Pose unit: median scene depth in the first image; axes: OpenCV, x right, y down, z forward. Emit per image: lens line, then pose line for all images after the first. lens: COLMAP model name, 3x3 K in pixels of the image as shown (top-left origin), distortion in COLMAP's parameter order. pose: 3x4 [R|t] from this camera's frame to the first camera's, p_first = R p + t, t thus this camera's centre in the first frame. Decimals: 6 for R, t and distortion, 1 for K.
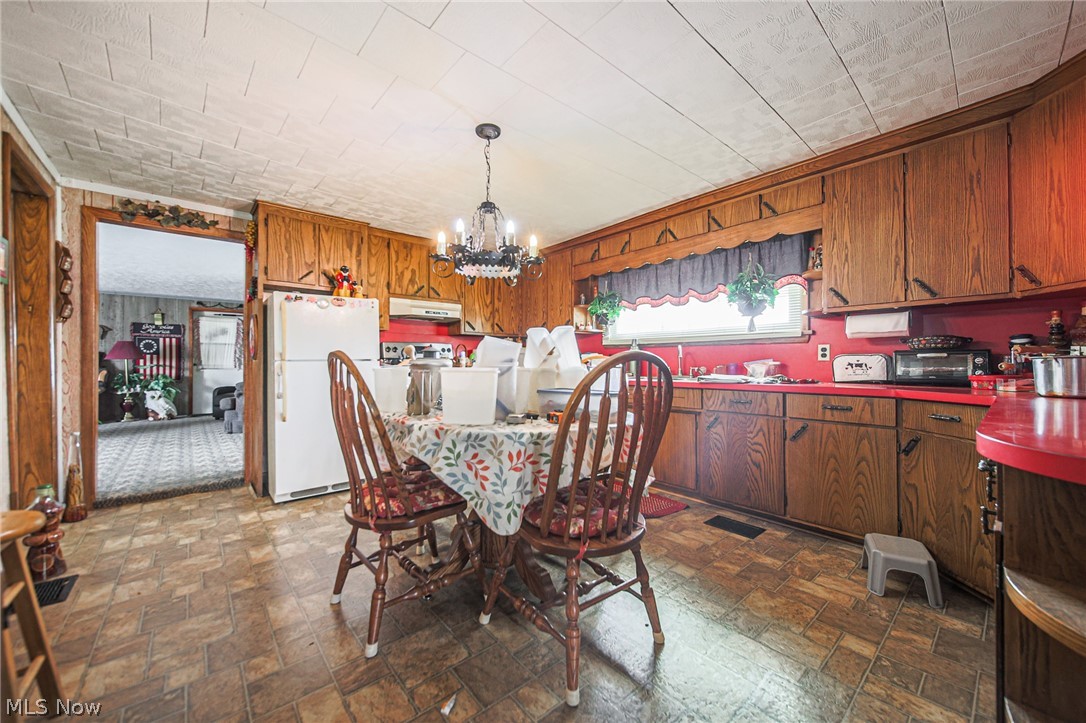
lens RADIAL K [[410.9, 0, 543.2], [0, 410.9, 359.5], [0, 0, 1]] dist [-0.001835, -0.000739]
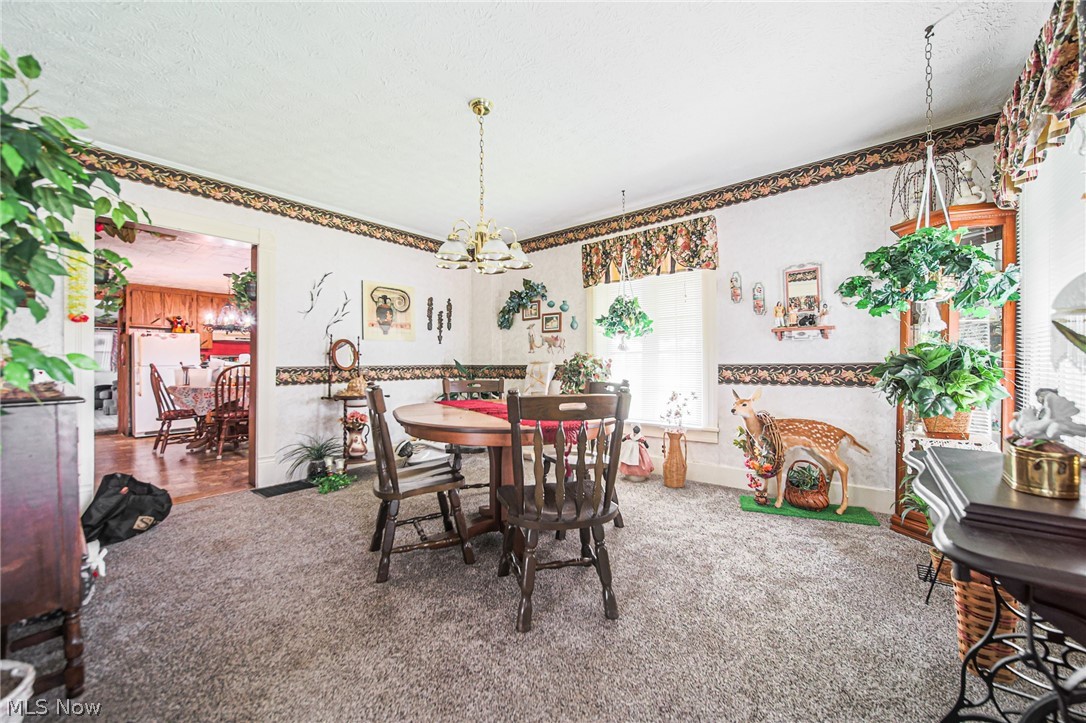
lens RADIAL K [[410.9, 0, 543.2], [0, 410.9, 359.5], [0, 0, 1]] dist [-0.001835, -0.000739]
pose [[0.985673, -0.001297, 0.168664, 0.836800], [0.001553, 0.999998, -0.001383, -0.020344], [-0.168662, 0.001625, 0.985673, -1.126556]]
